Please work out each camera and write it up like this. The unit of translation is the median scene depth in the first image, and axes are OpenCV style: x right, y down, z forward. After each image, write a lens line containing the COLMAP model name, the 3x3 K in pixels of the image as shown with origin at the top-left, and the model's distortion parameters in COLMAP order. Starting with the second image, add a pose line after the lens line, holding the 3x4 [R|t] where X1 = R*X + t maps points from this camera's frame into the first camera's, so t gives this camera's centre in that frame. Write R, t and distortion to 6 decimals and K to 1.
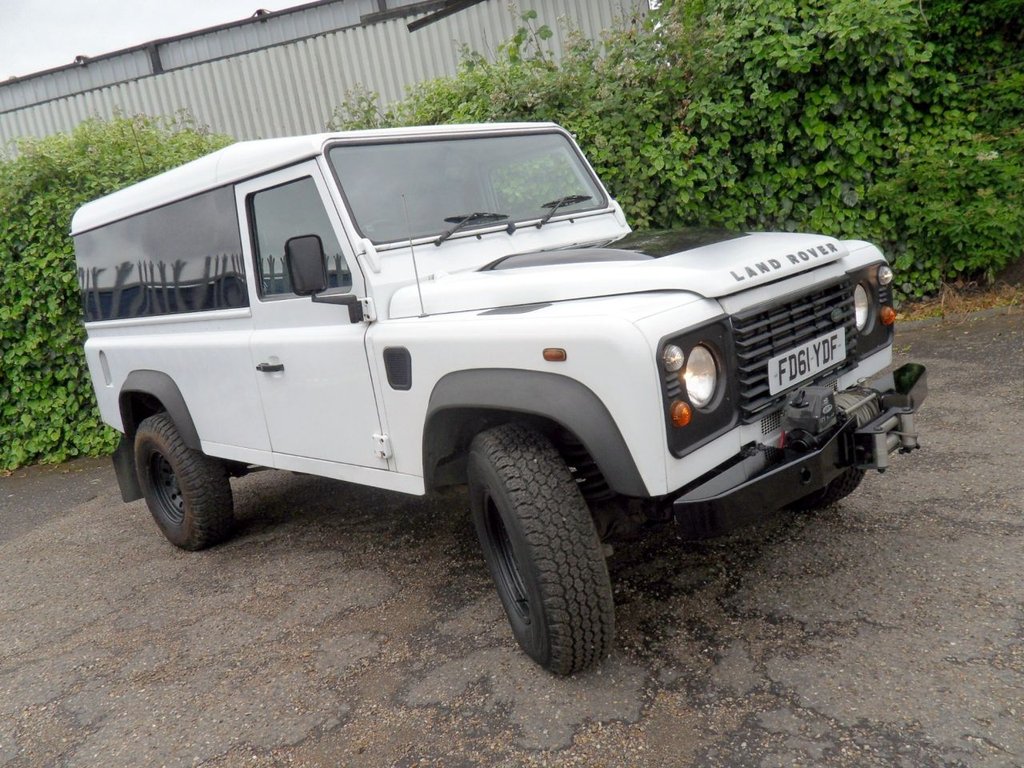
lens RADIAL K [[831.5, 0, 510.8], [0, 831.5, 389.0], [0, 0, 1]] dist [0.009790, -0.061409]
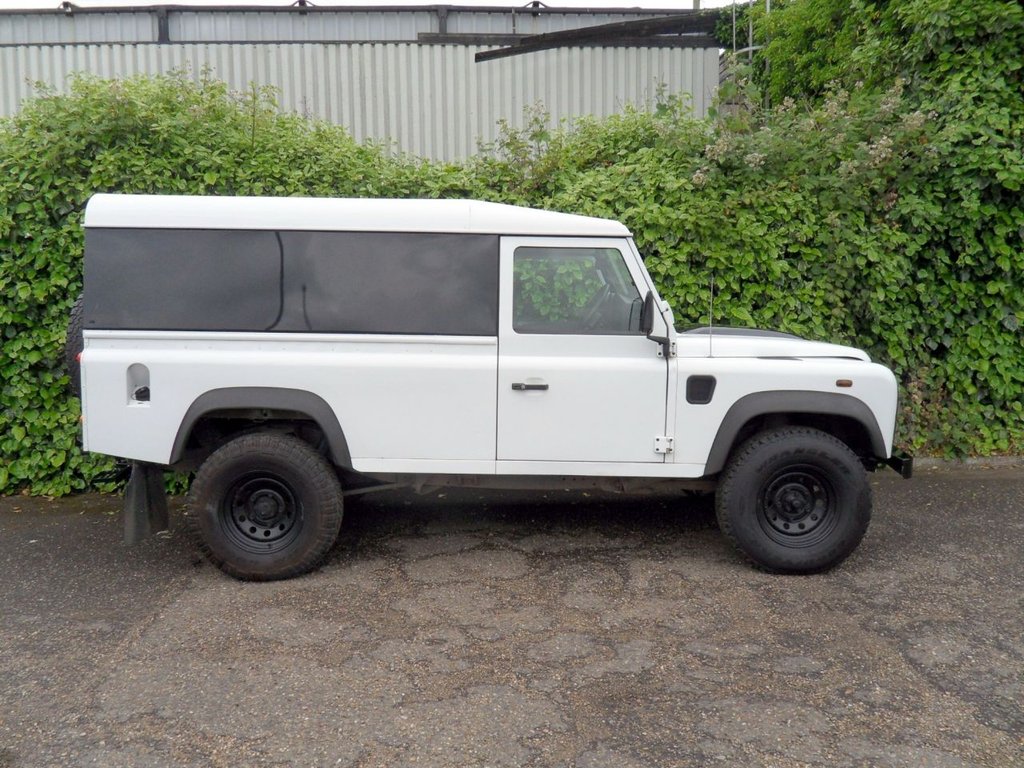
lens RADIAL K [[831.5, 0, 504.8], [0, 831.5, 391.5], [0, 0, 1]] dist [0.009790, -0.061409]
pose [[0.967304, 0.140894, 0.210885, -0.371138], [-0.124994, 0.988337, -0.086984, 0.010716], [-0.220680, 0.057780, 0.973633, 0.189885]]
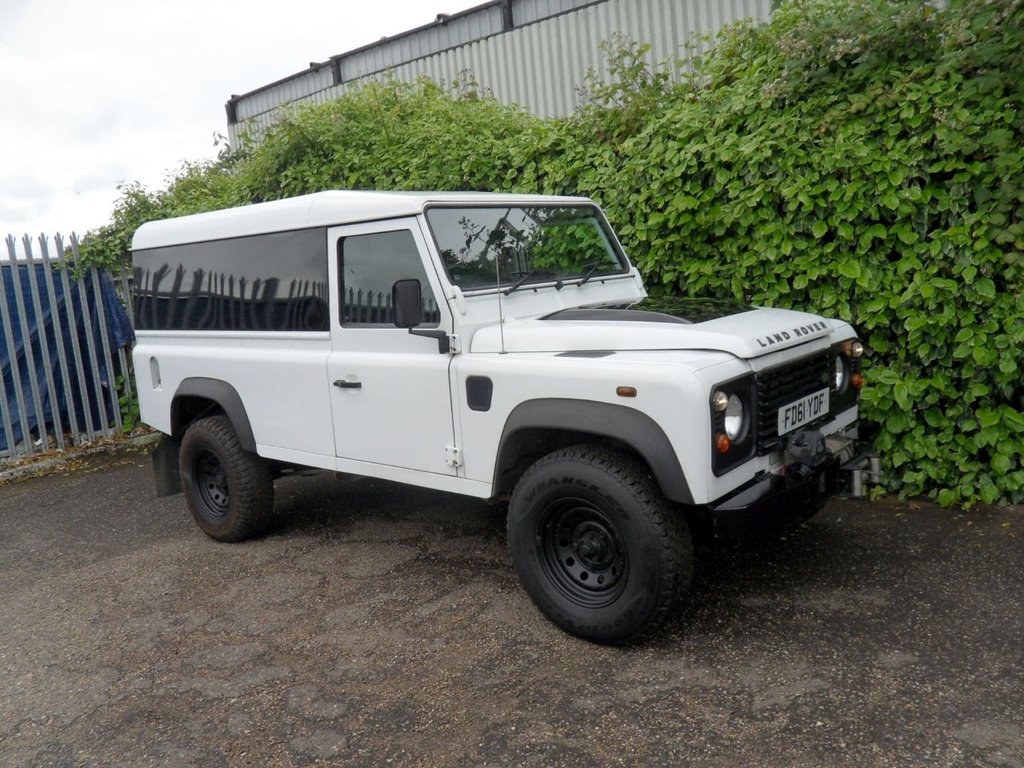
lens RADIAL K [[831.5, 0, 515.3], [0, 831.5, 392.2], [0, 0, 1]] dist [0.009790, -0.061409]
pose [[0.871131, 0.164798, -0.462571, 0.133300], [-0.142966, 0.986312, 0.082148, -0.103721], [0.469778, -0.005430, 0.882768, 0.316720]]
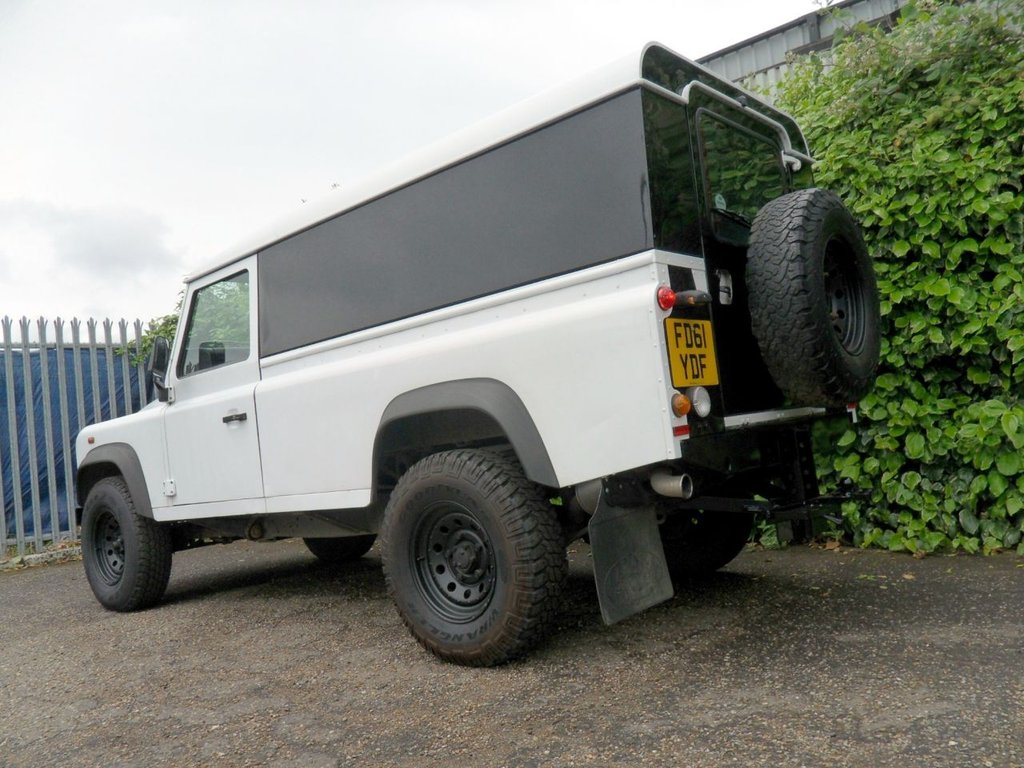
lens RADIAL K [[831.5, 0, 517.2], [0, 831.5, 392.9], [0, 0, 1]] dist [0.009790, -0.061409]
pose [[0.829596, 0.079211, -0.552716, 0.127054], [-0.148128, 0.985639, -0.081076, -0.021705], [0.538357, 0.149133, 0.829416, 0.380121]]
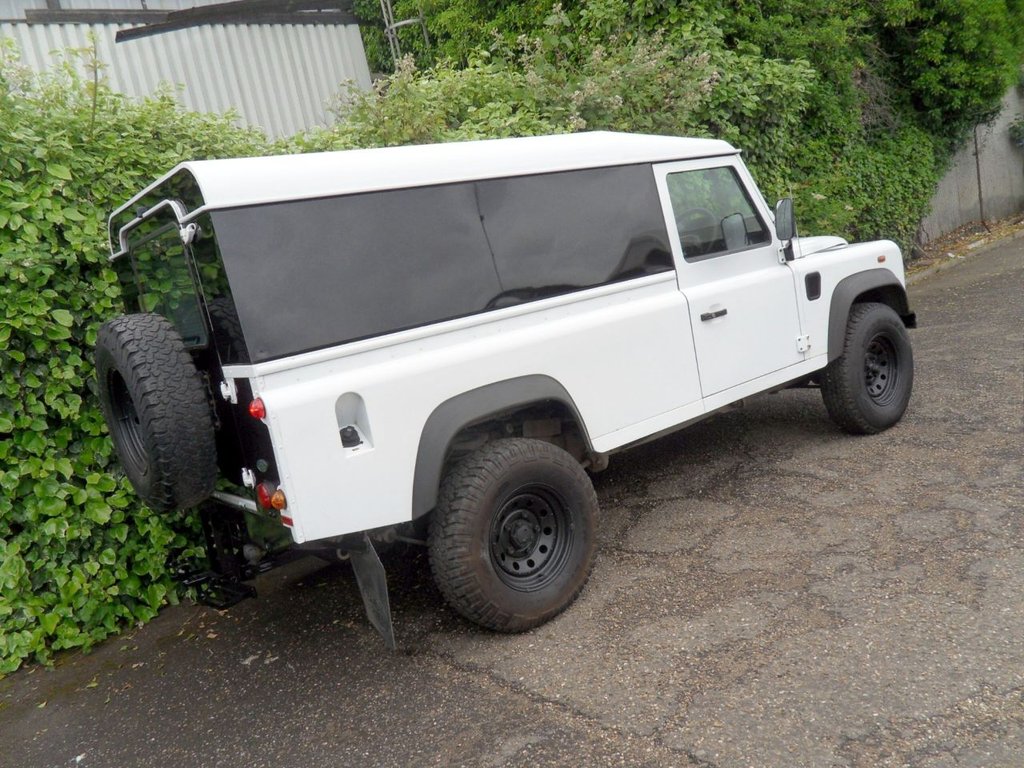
lens RADIAL K [[831.5, 0, 500.4], [0, 831.5, 408.4], [0, 0, 1]] dist [0.009790, -0.061409]
pose [[0.672051, -0.100609, 0.733638, -0.751554], [0.210241, 0.975882, -0.058762, 0.019093], [-0.710033, 0.193732, 0.676995, 0.495259]]
